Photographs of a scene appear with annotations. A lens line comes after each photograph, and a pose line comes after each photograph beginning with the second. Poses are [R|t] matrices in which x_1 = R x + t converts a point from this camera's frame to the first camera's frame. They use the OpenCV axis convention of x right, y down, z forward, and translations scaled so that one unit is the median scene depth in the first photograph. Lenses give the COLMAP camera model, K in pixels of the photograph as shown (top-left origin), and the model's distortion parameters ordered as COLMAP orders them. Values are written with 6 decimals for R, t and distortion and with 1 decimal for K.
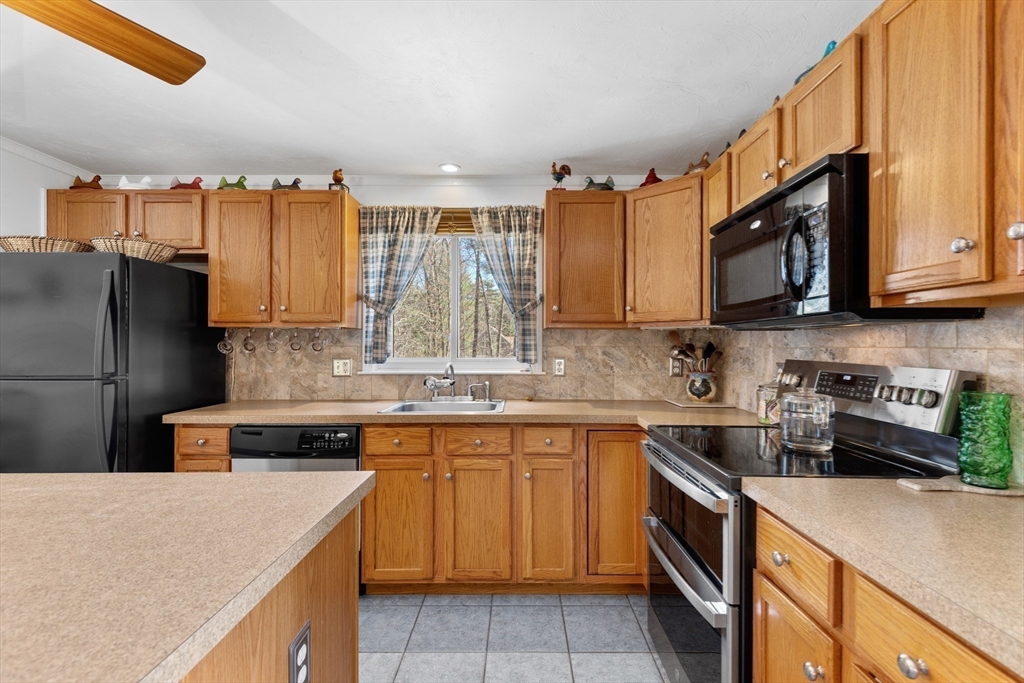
lens RADIAL K [[462.7, 0, 516.3], [0, 462.7, 343.2], [0, 0, 1]] dist [0.007802, -0.000555]
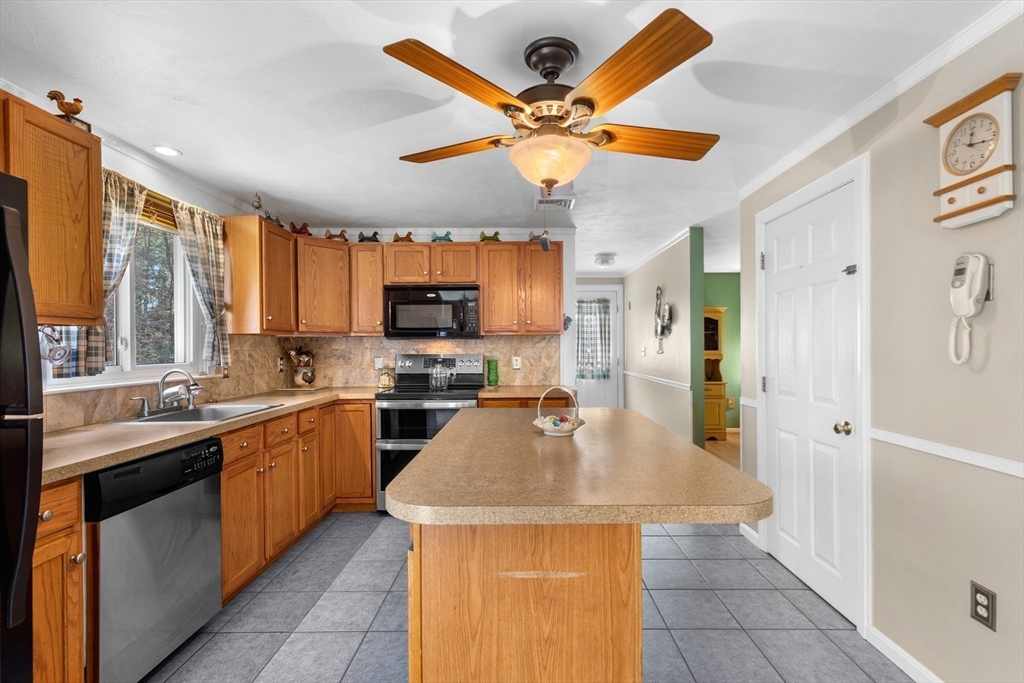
lens RADIAL K [[463.6, 0, 517.4], [0, 463.6, 349.1], [0, 0, 1]] dist [0.008509, -0.000256]
pose [[0.004024, -0.008269, 0.999958, -1.095448], [0.004042, 0.999958, 0.008252, -0.001992], [-0.999984, 0.004009, 0.004057, 0.341509]]
